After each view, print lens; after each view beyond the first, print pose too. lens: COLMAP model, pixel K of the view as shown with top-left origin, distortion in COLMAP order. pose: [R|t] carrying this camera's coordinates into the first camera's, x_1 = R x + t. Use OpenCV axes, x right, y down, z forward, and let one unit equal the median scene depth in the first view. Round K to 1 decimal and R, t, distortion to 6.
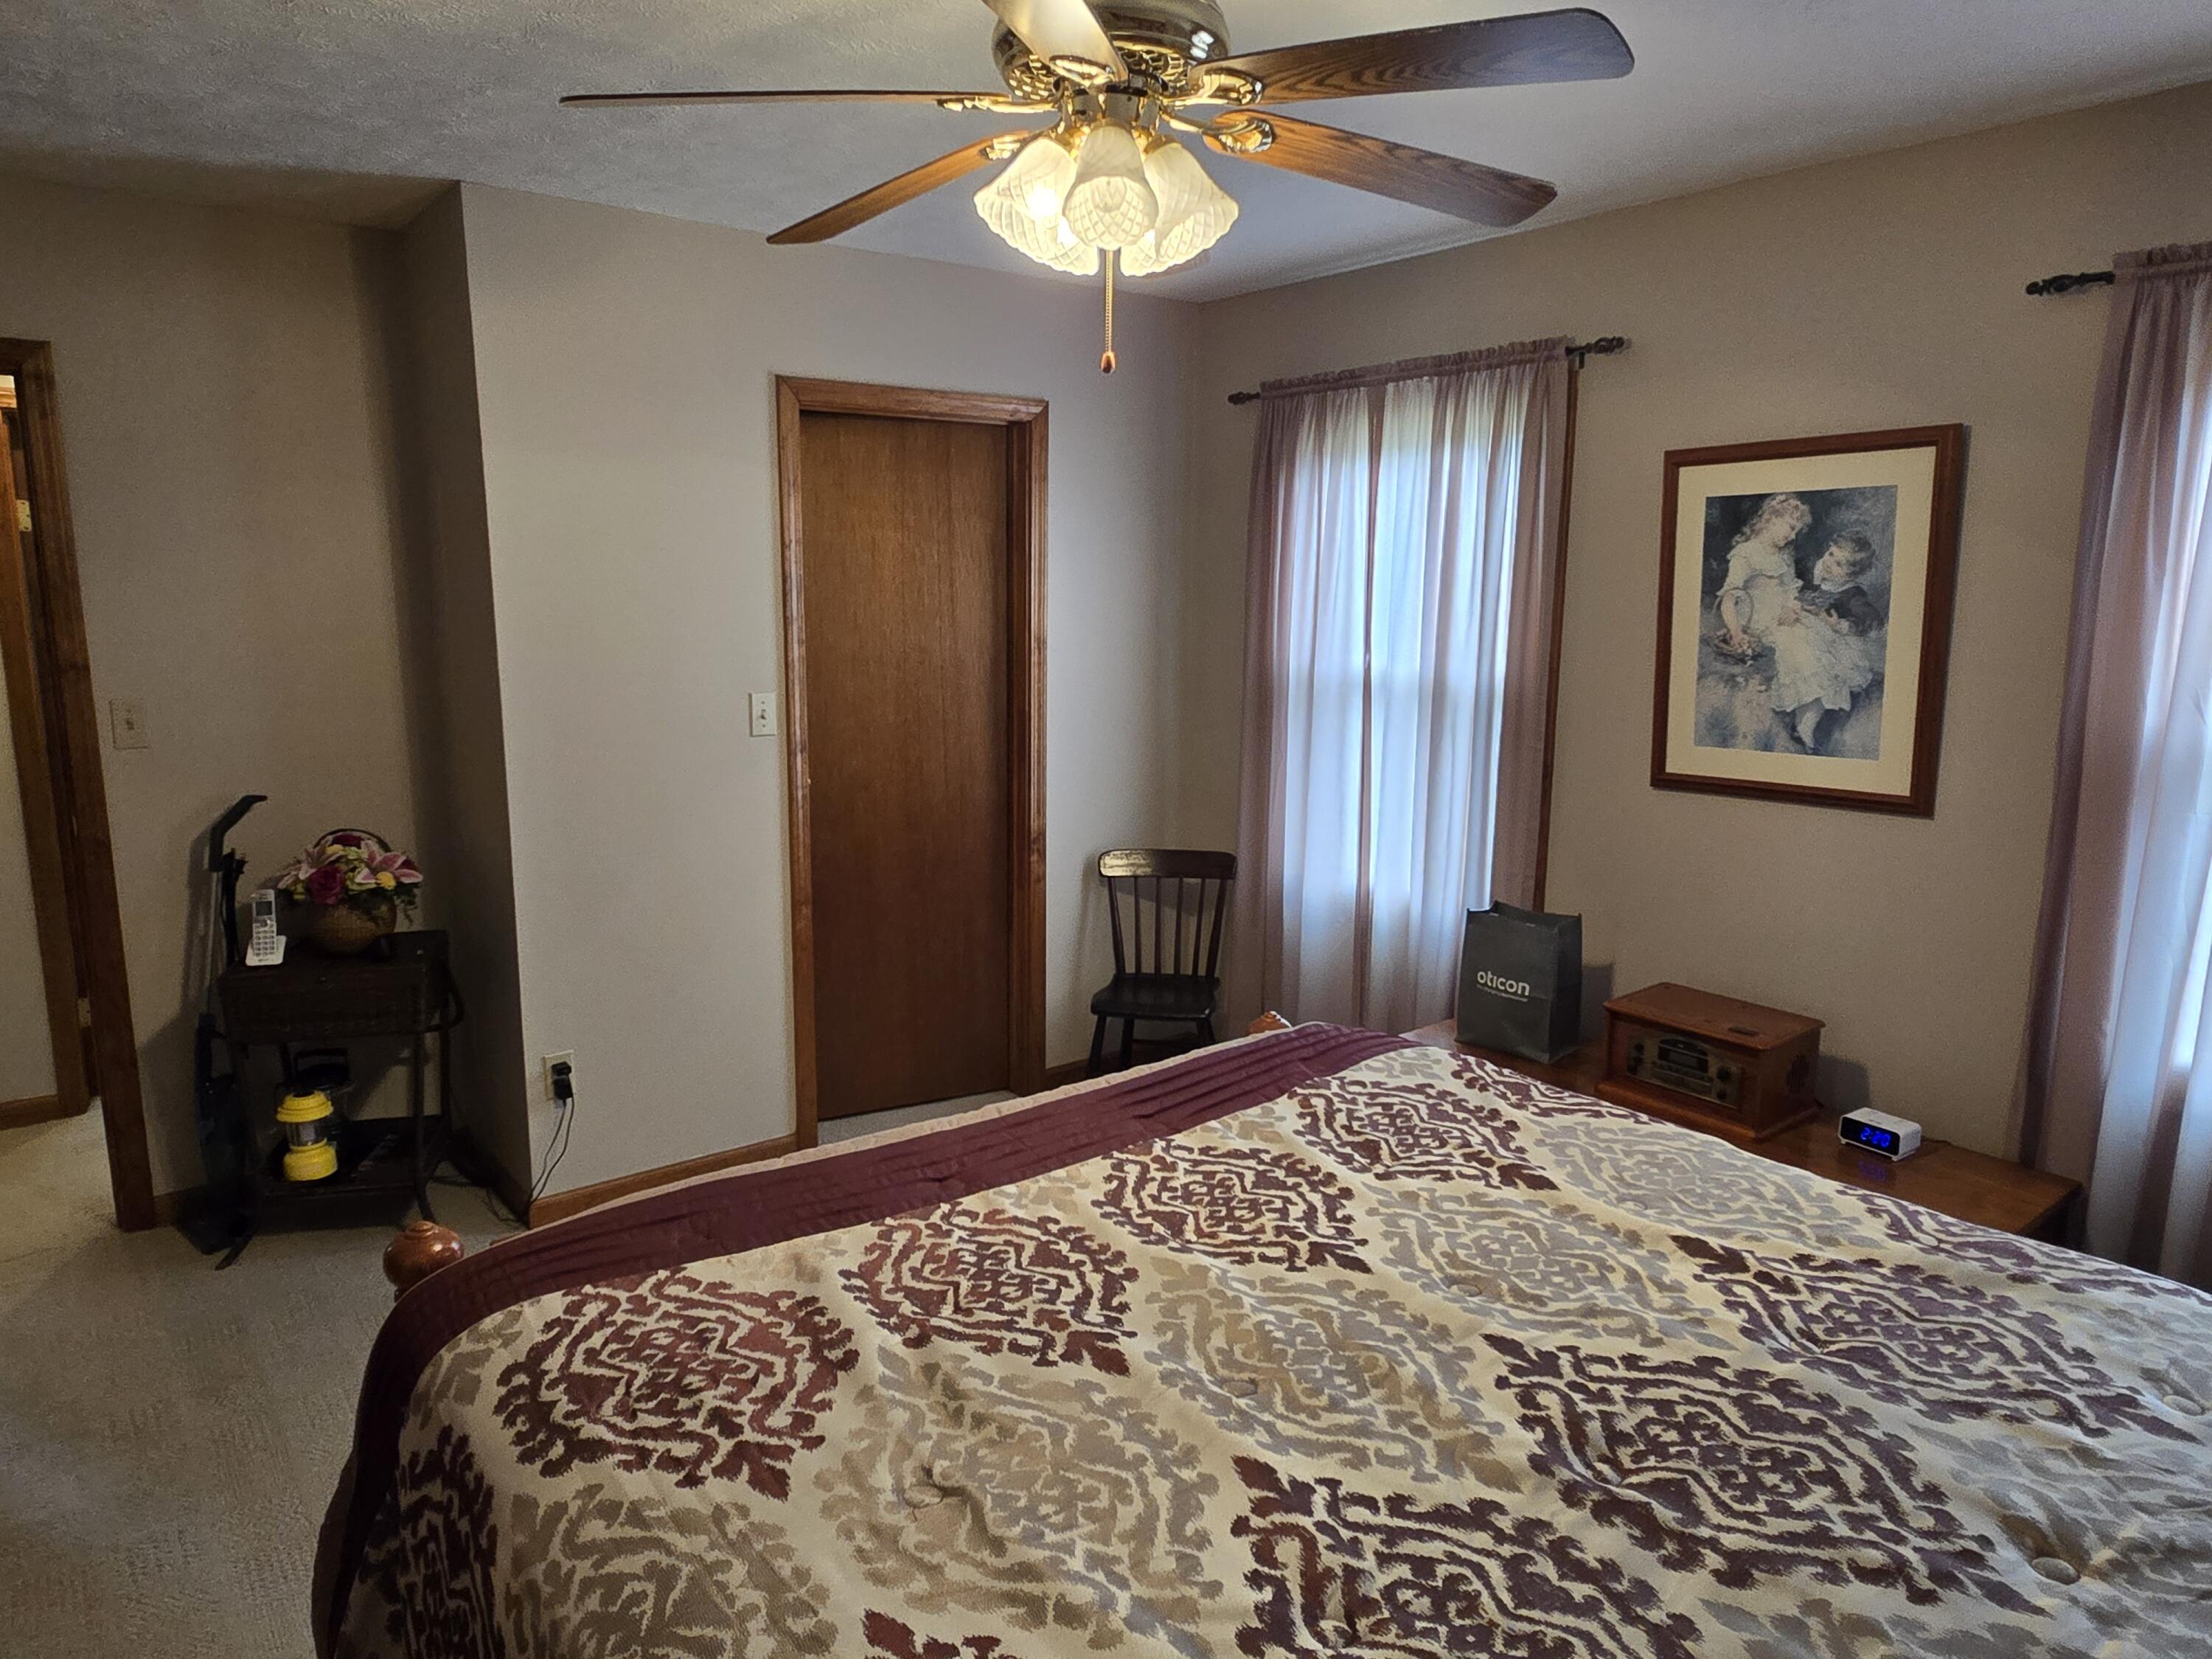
lens RADIAL K [[1402.7, 0, 1095.0], [0, 1402.7, 832.5], [0, 0, 1]] dist [0.003431, -0.004827]
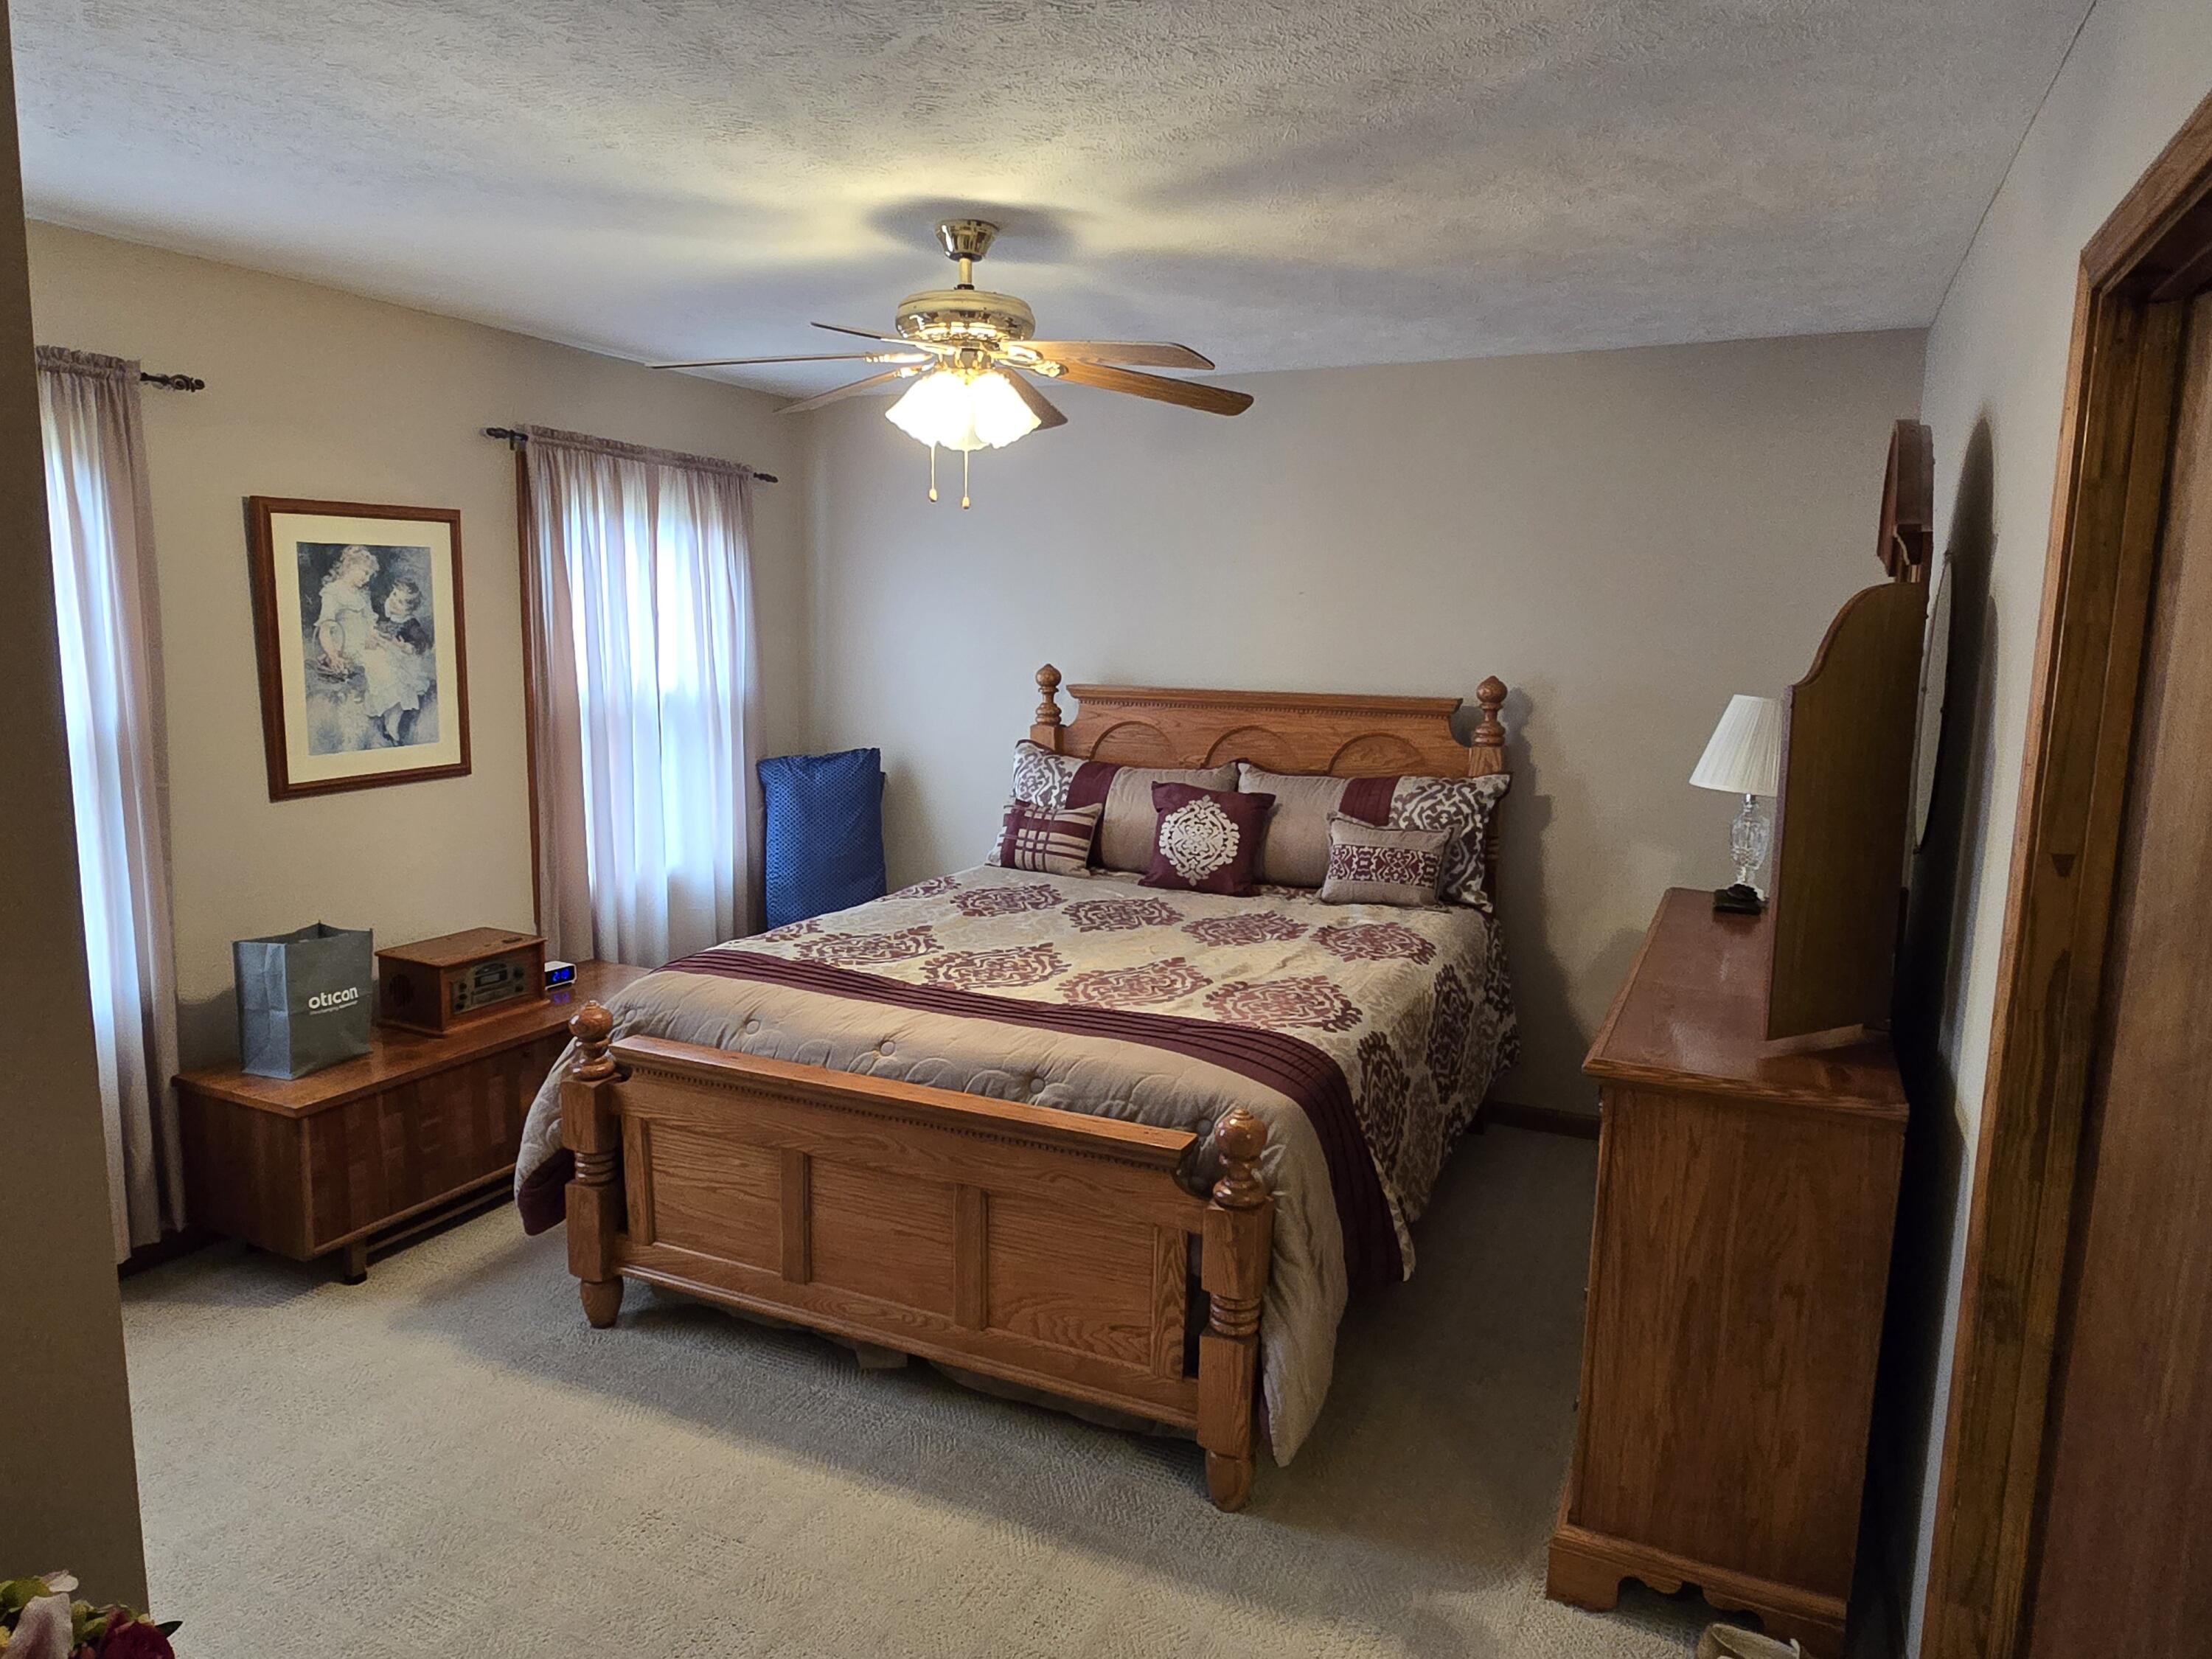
lens RADIAL K [[1402.7, 0, 1103.7], [0, 1402.7, 829.0], [0, 0, 1]] dist [0.003431, -0.004827]
pose [[-0.456994, -0.144819, 0.877601, -0.960896], [0.140961, 0.962396, 0.232214, -0.194219], [-0.878229, 0.229828, -0.419396, 0.997956]]
